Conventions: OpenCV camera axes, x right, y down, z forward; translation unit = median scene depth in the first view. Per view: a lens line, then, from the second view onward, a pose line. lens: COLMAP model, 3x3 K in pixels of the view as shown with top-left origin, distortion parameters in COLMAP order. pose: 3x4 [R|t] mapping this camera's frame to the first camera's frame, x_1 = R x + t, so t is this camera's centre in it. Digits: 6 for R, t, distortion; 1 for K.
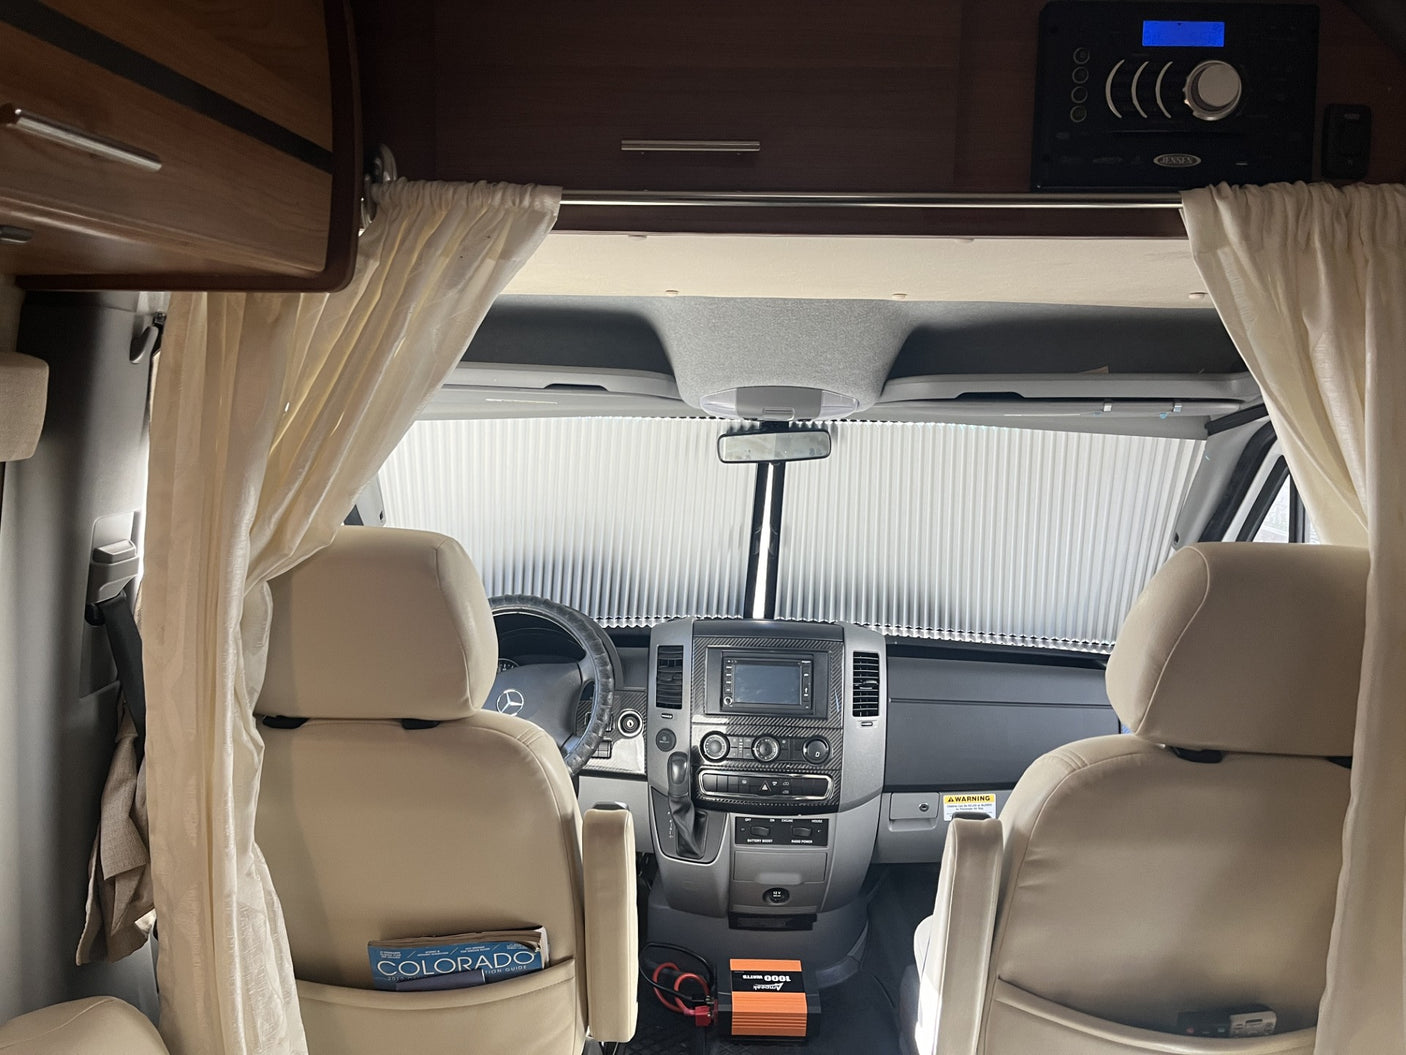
lens RADIAL K [[1068.4, 0, 694.0], [0, 1068.4, 528.7], [0, 0, 1]] dist [0.083279, -0.151814]
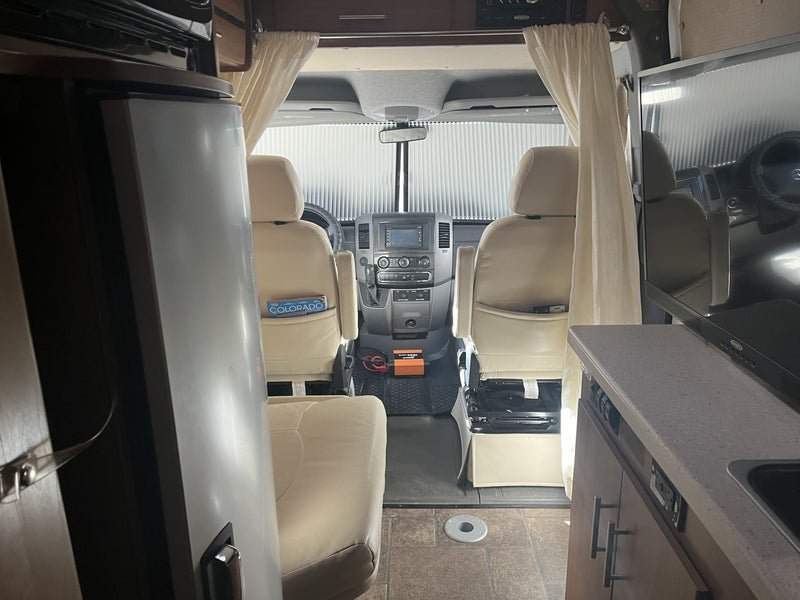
lens RADIAL K [[607.9, 0, 394.9], [0, 607.9, 300.7], [0, 0, 1]] dist [0.083279, -0.151814]
pose [[0.998703, -0.042772, 0.027609, 0.003096], [0.038457, 0.989209, 0.141375, 0.095966], [-0.033358, -0.140130, 0.989571, -0.411325]]
